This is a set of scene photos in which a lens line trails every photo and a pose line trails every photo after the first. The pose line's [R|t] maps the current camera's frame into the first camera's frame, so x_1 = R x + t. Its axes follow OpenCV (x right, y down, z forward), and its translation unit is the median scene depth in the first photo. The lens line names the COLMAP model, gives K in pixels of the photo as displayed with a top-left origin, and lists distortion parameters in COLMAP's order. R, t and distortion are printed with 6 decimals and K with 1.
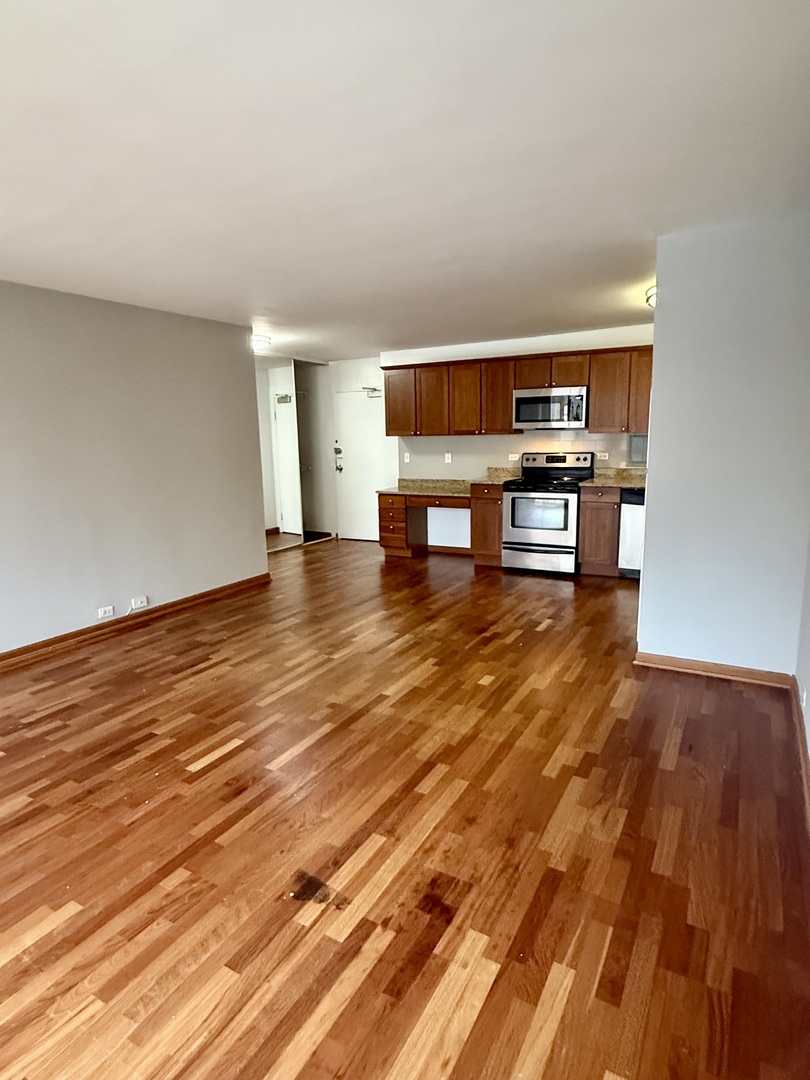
lens RADIAL K [[598.9, 0, 405.0], [0, 598.9, 540.0], [0, 0, 1]] dist [0.001316, -0.001265]
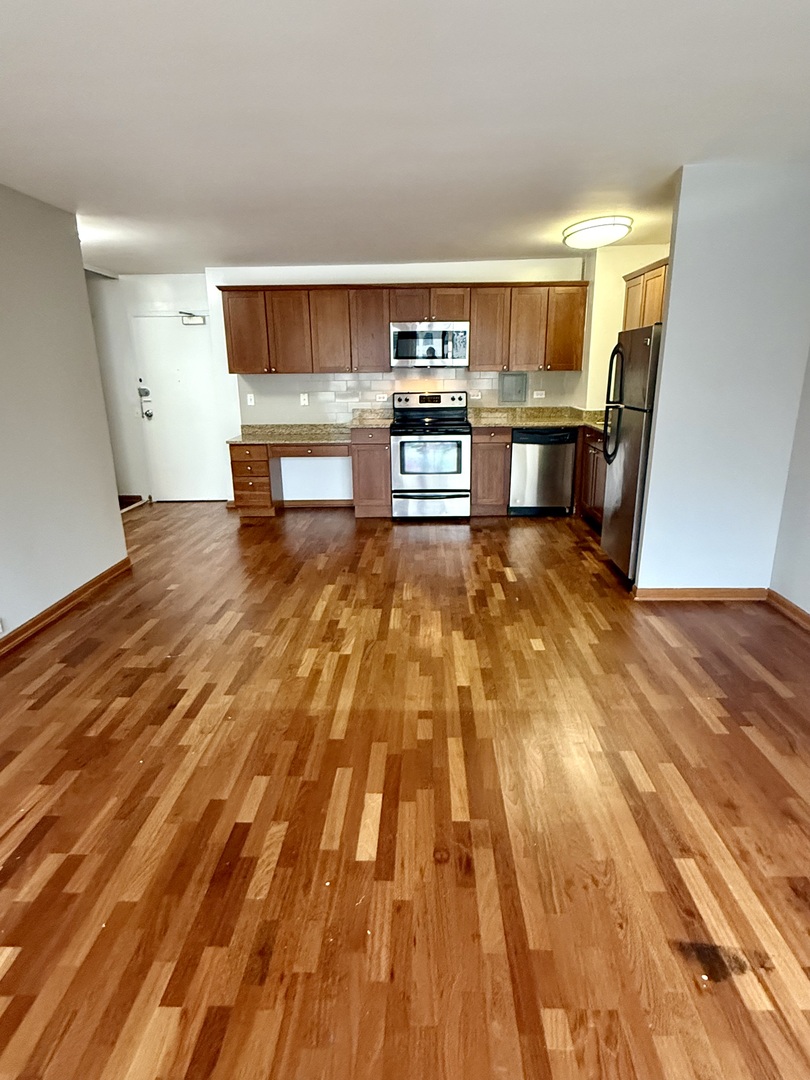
lens RADIAL K [[602.0, 0, 405.7], [0, 602.0, 536.1], [0, 0, 1]] dist [-0.003649, -0.000334]
pose [[0.885499, -0.116530, 0.449791, -0.260729], [0.075483, 0.991258, 0.108208, -0.027611], [-0.458468, -0.061867, 0.886555, 0.168336]]
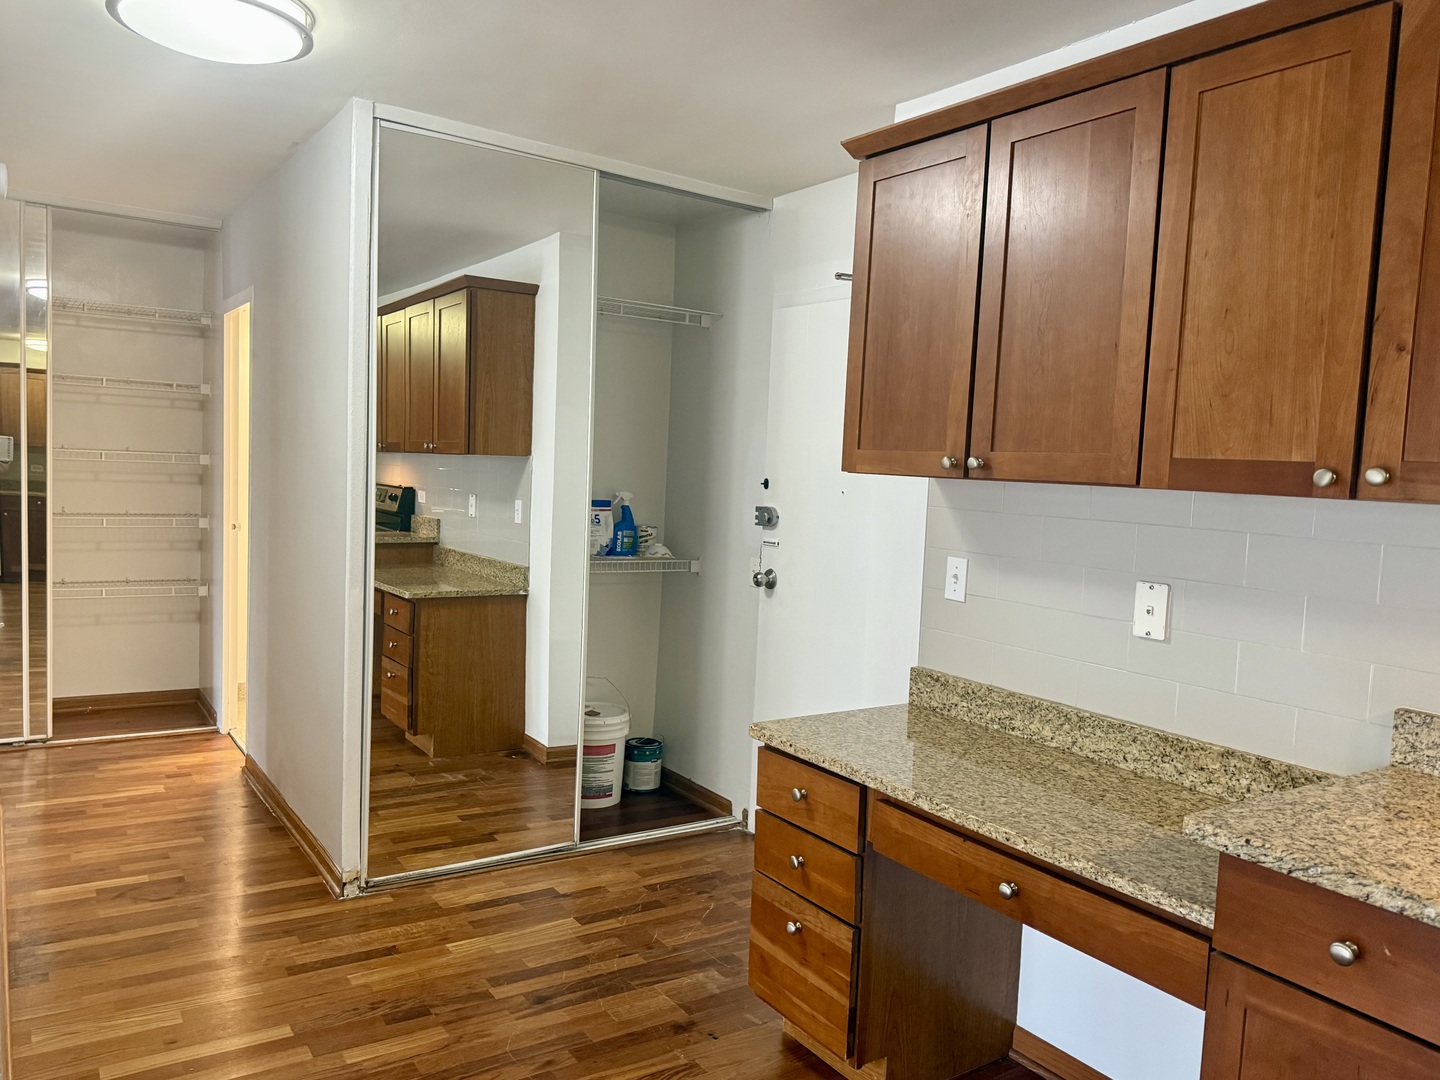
lens RADIAL K [[1056.5, 0, 720.0], [0, 1056.5, 540.0], [0, 0, 1]] dist [0.028284, -0.000564]
pose [[0.891075, 0.095506, -0.443694, 0.117137], [-0.143118, 0.986860, -0.075002, -0.139236], [0.430701, 0.130333, 0.893034, 0.789033]]
